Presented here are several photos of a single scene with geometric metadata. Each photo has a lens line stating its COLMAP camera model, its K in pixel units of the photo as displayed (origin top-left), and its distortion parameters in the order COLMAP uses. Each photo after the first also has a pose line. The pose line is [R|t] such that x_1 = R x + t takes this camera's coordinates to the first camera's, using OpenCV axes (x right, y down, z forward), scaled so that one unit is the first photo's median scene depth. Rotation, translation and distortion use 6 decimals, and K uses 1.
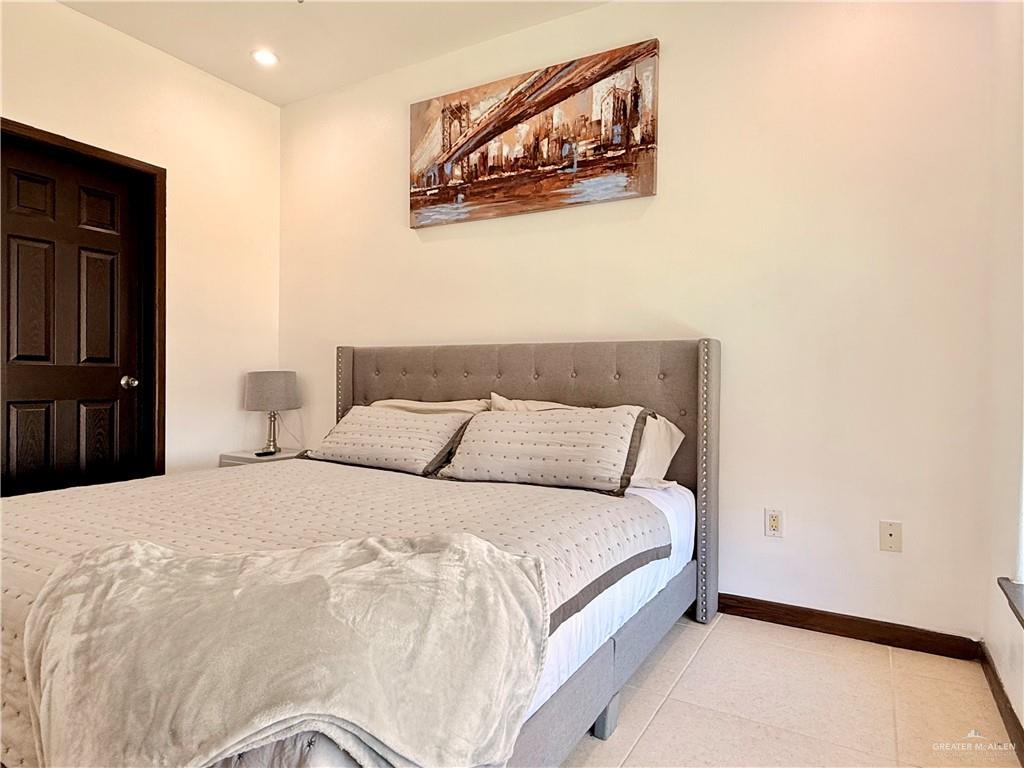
lens RADIAL K [[595.1, 0, 512.7], [0, 595.1, 386.2], [0, 0, 1]] dist [-0.000359, 0.000509]
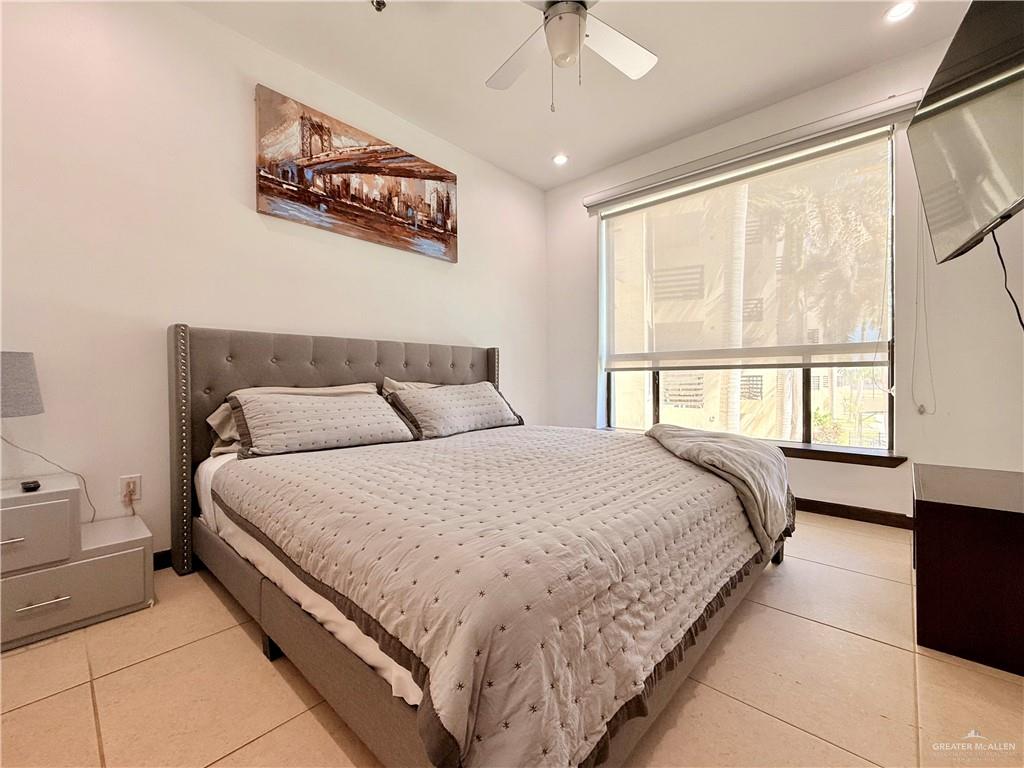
lens RADIAL K [[442.6, 0, 512.8], [0, 442.6, 378.1], [0, 0, 1]] dist [-0.001283, -0.000133]
pose [[0.206415, -0.016993, 0.978317, -0.894888], [0.006057, 0.999852, 0.016089, -0.000797], [-0.978446, 0.002605, 0.206488, 0.496511]]
